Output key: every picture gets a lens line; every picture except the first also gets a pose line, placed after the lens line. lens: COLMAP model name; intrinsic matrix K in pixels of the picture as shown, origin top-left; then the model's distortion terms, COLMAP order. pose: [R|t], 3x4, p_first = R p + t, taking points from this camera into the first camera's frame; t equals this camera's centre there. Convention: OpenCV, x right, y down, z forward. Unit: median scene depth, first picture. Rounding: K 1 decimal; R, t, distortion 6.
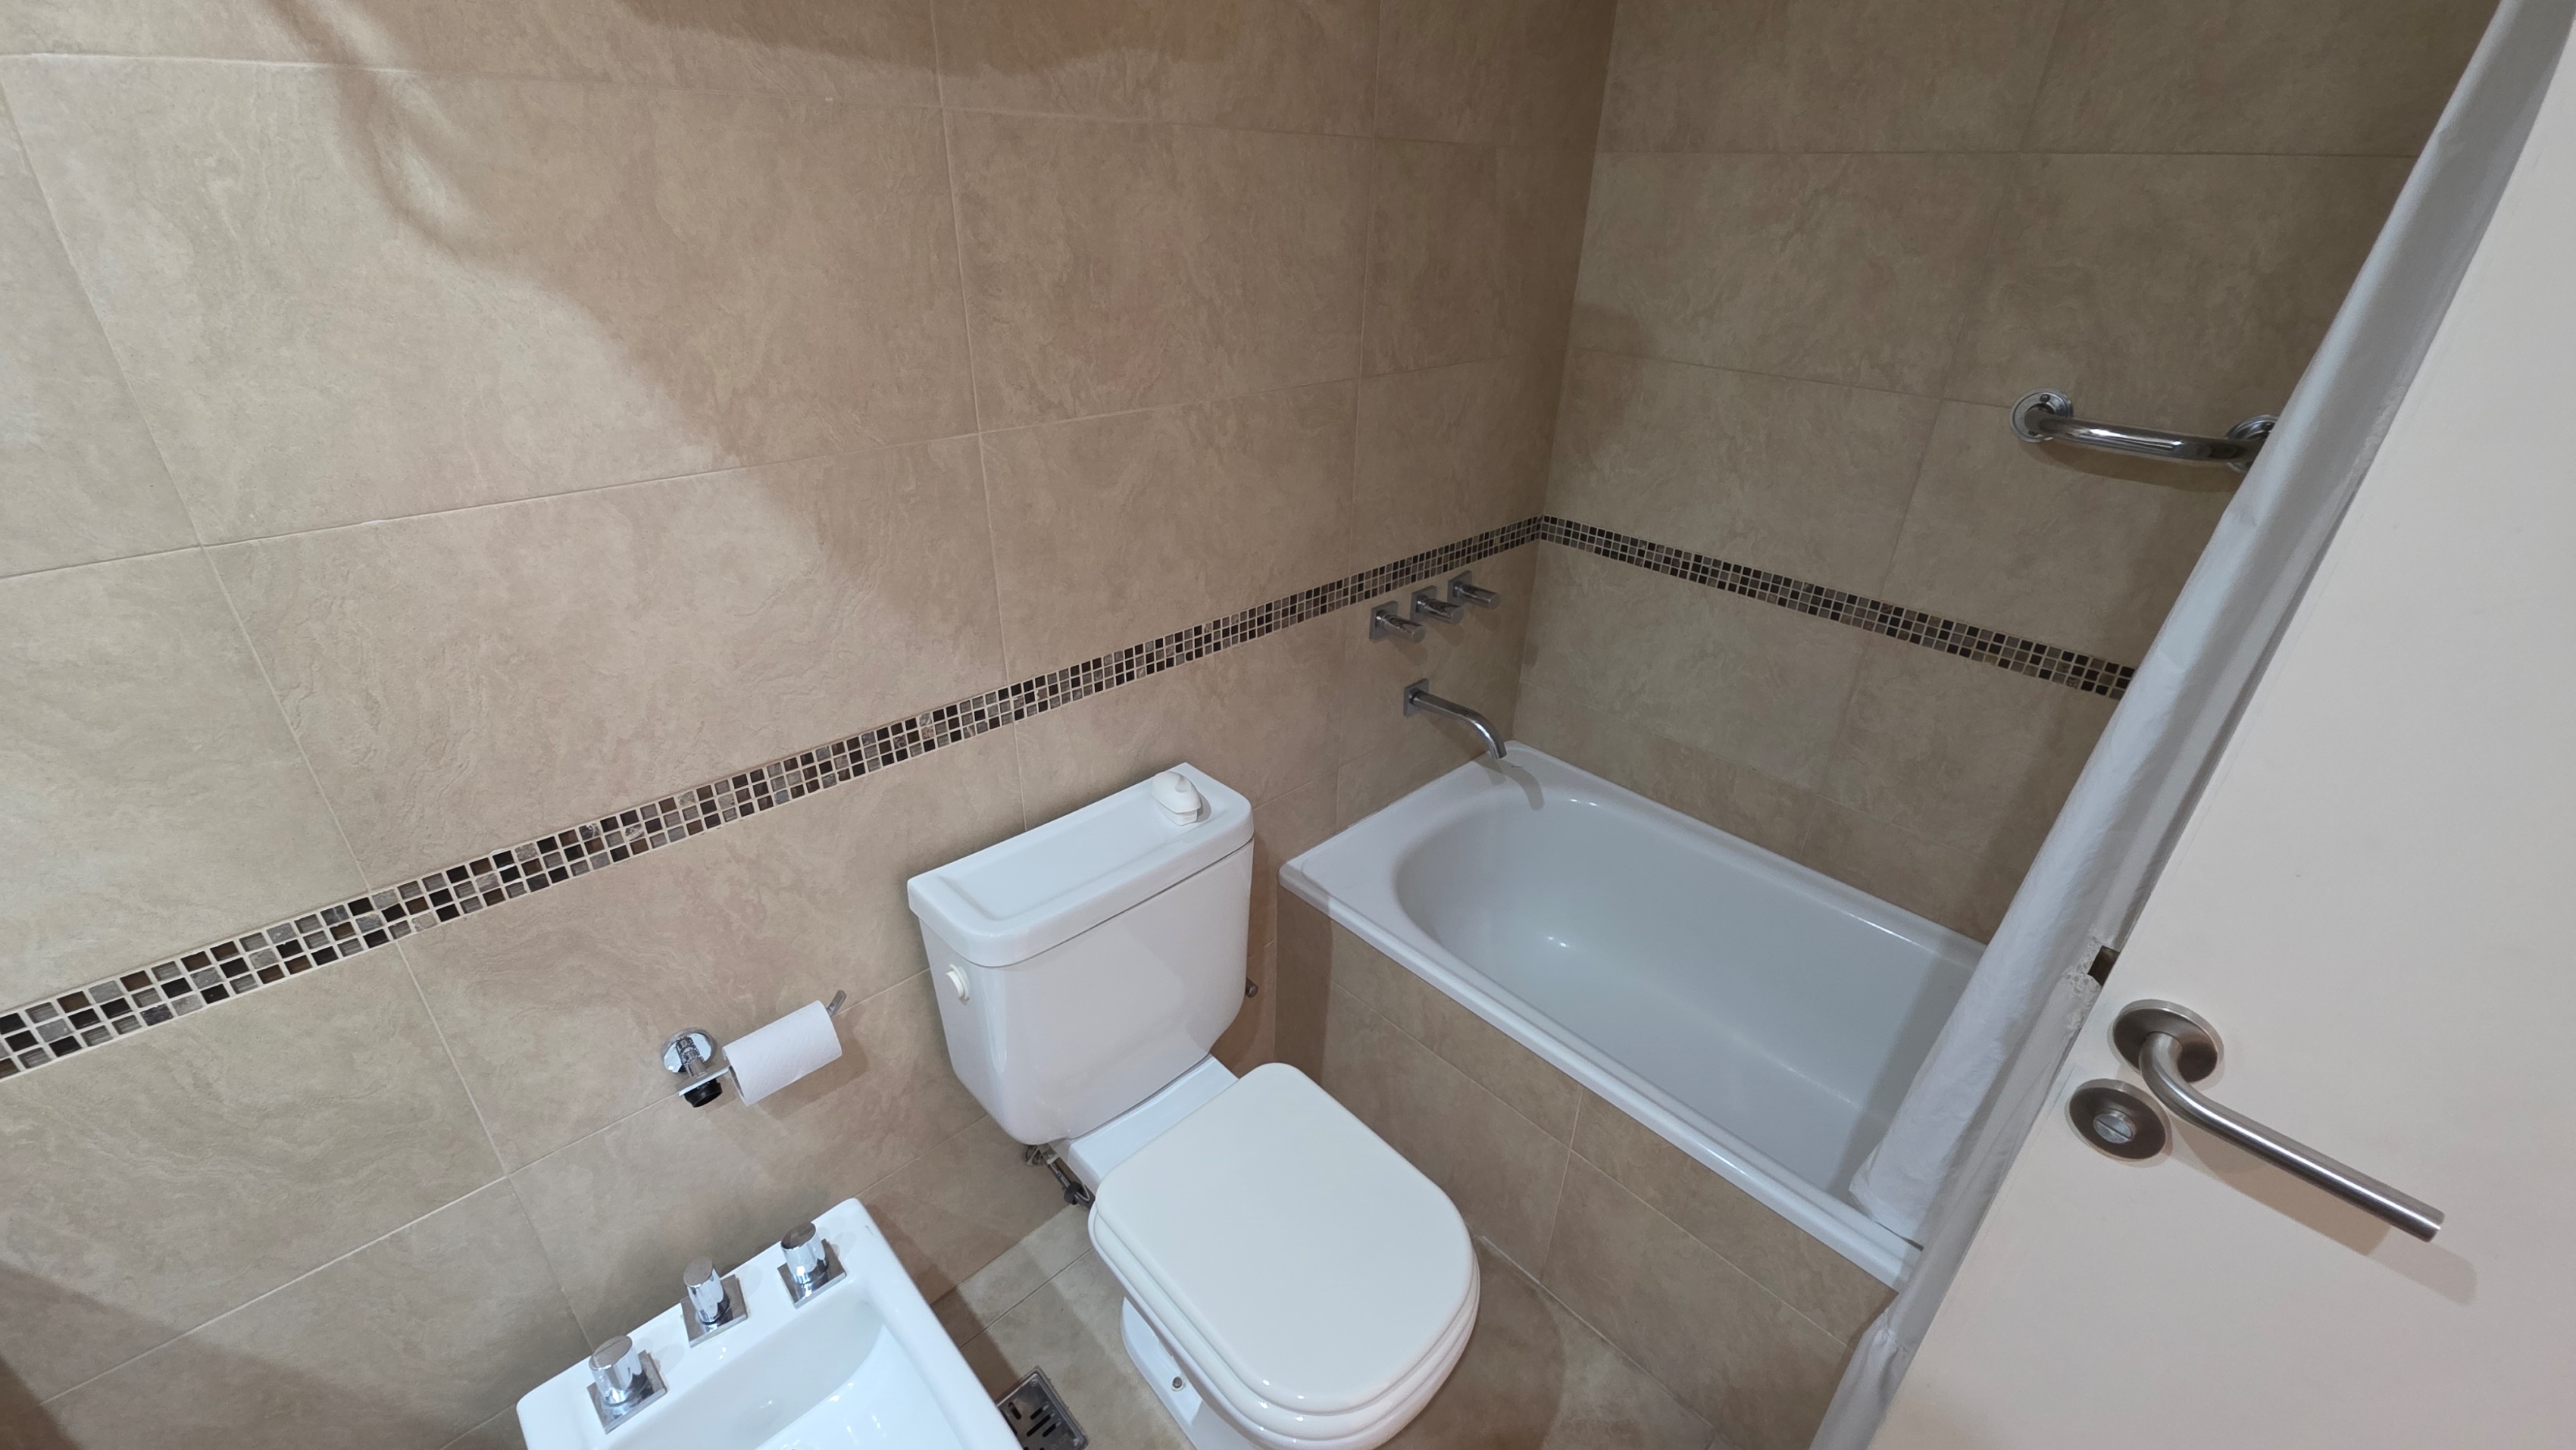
lens RADIAL K [[1016.7, 0, 1289.8], [0, 1016.7, 712.5], [0, 0, 1]] dist [0.013435, -0.007430]
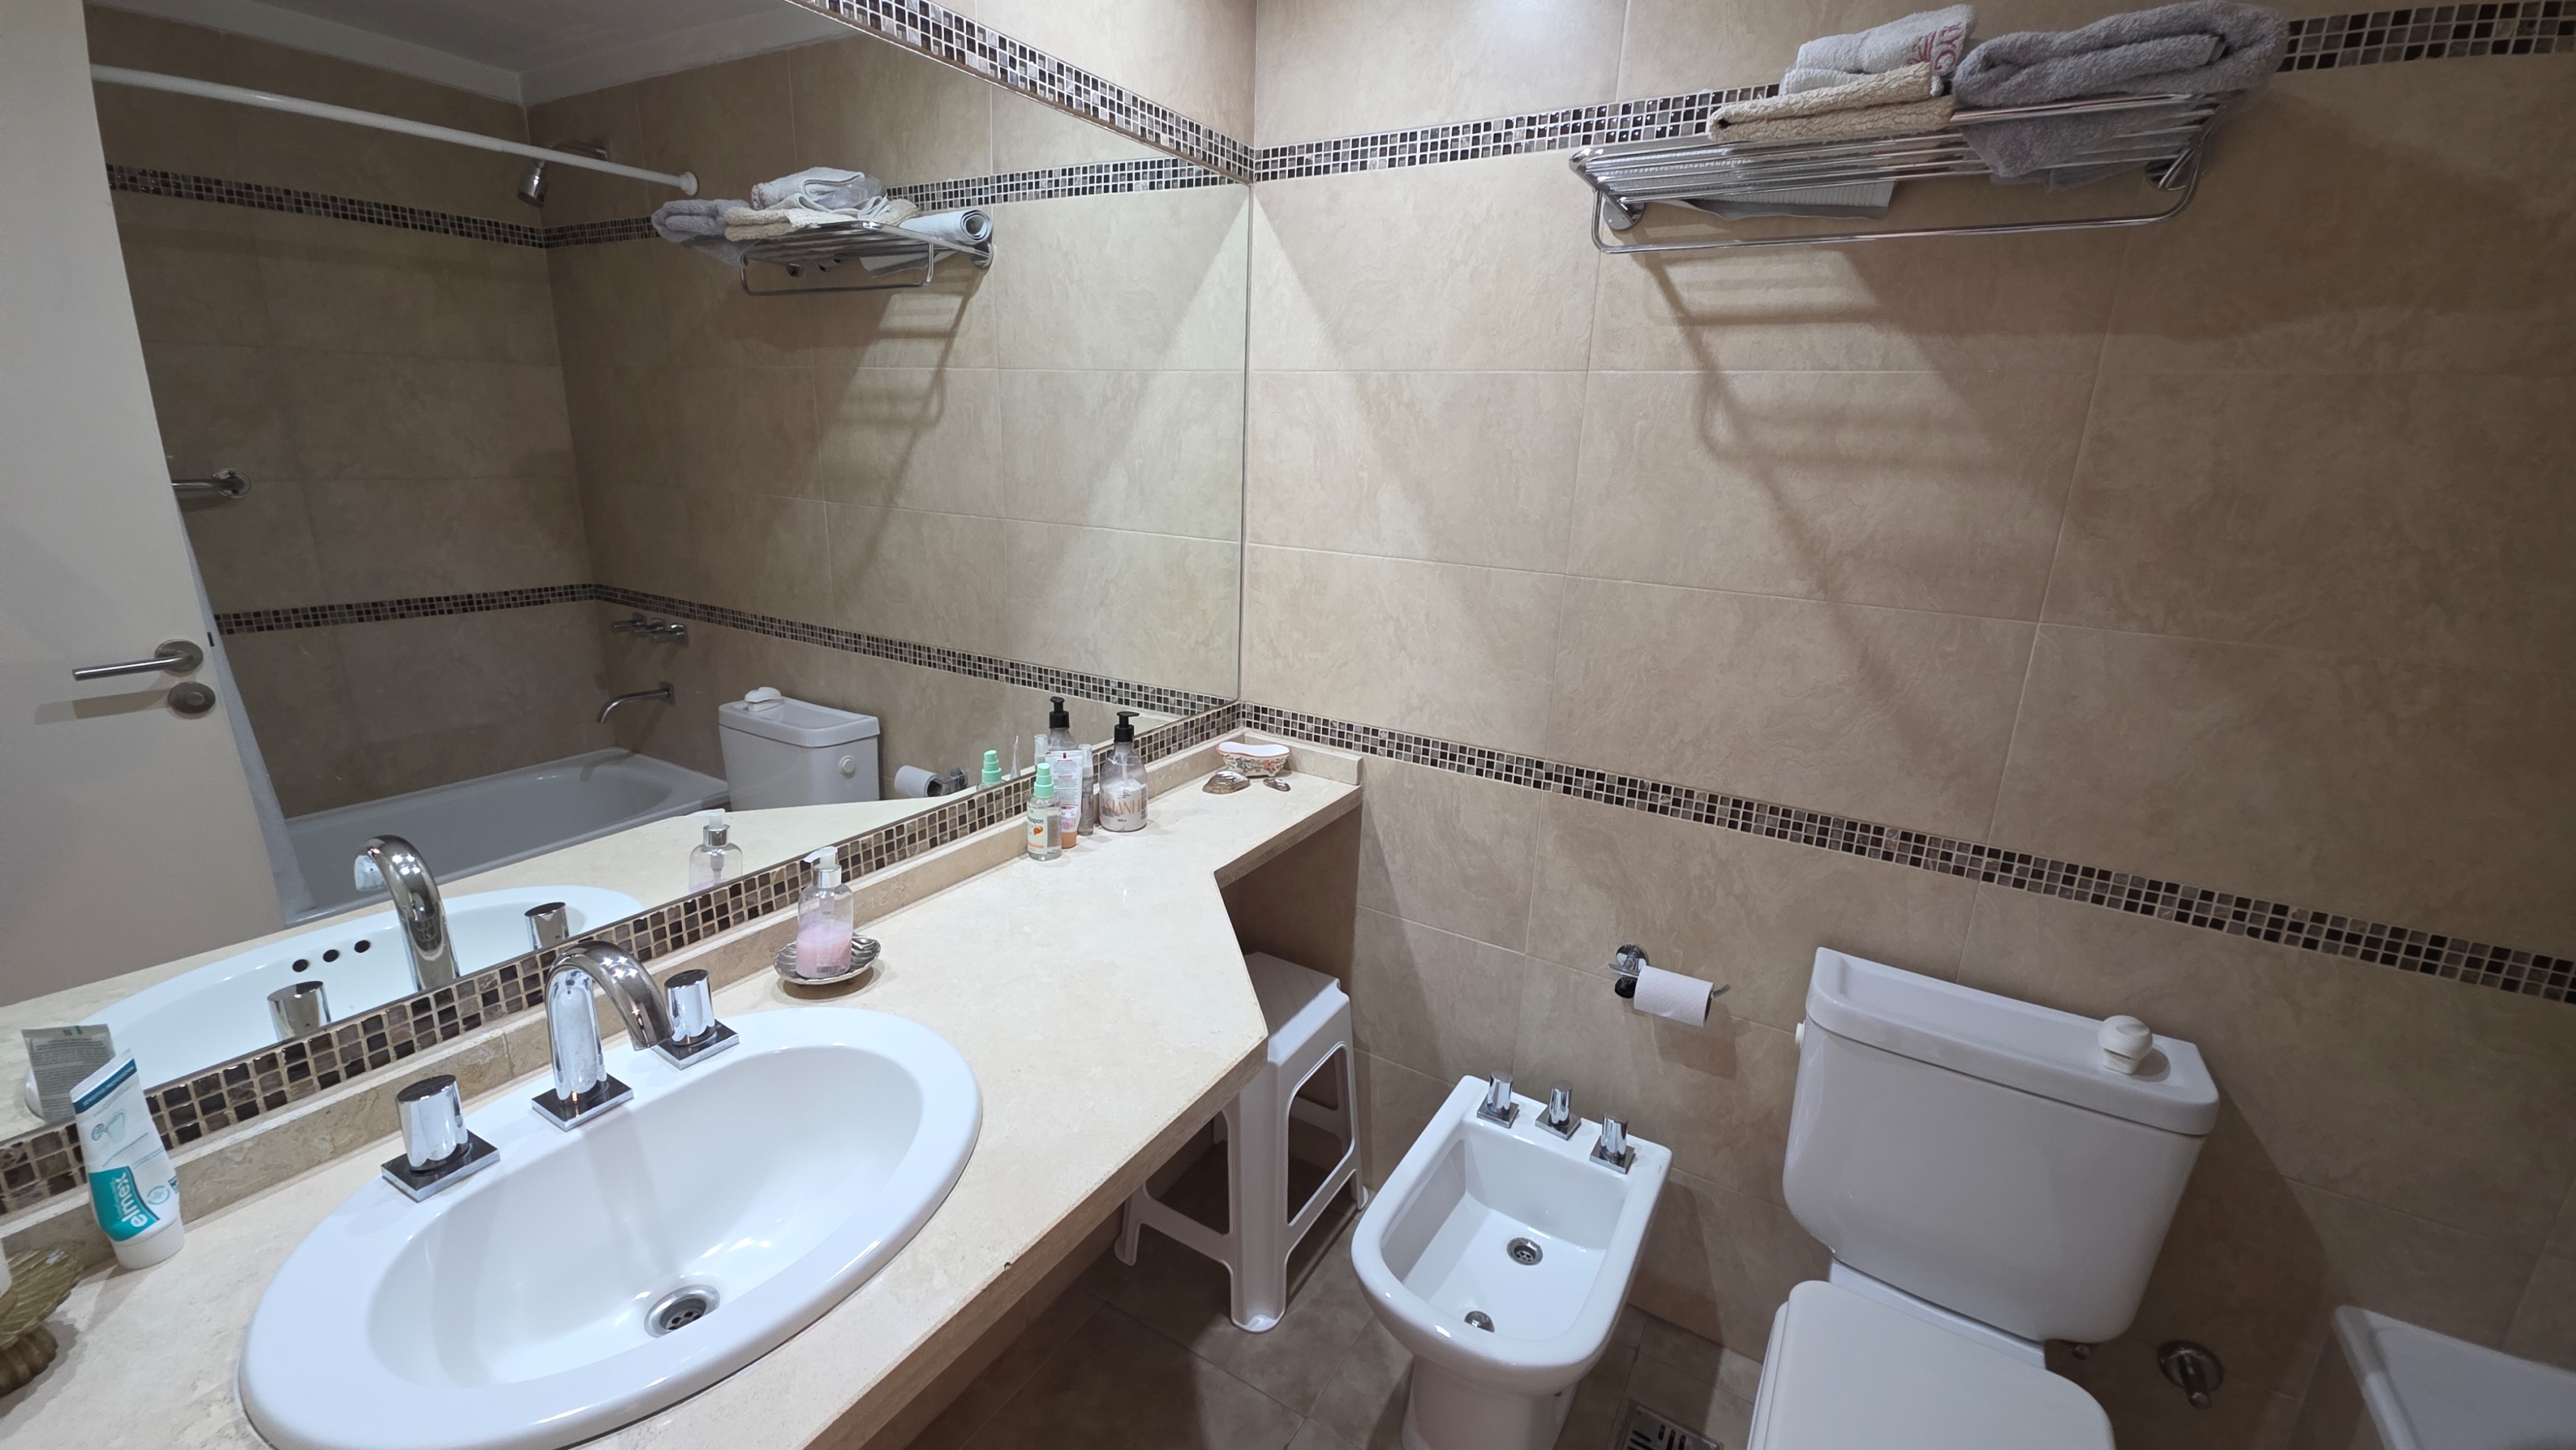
lens RADIAL K [[1016.7, 0, 1289.8], [0, 1016.7, 712.5], [0, 0, 1]] dist [0.013435, -0.007430]
pose [[0.259007, 0.241942, -0.935083, 0.598220], [-0.472429, 0.876143, 0.095835, 0.110909], [0.842452, 0.416938, 0.341228, -0.083596]]
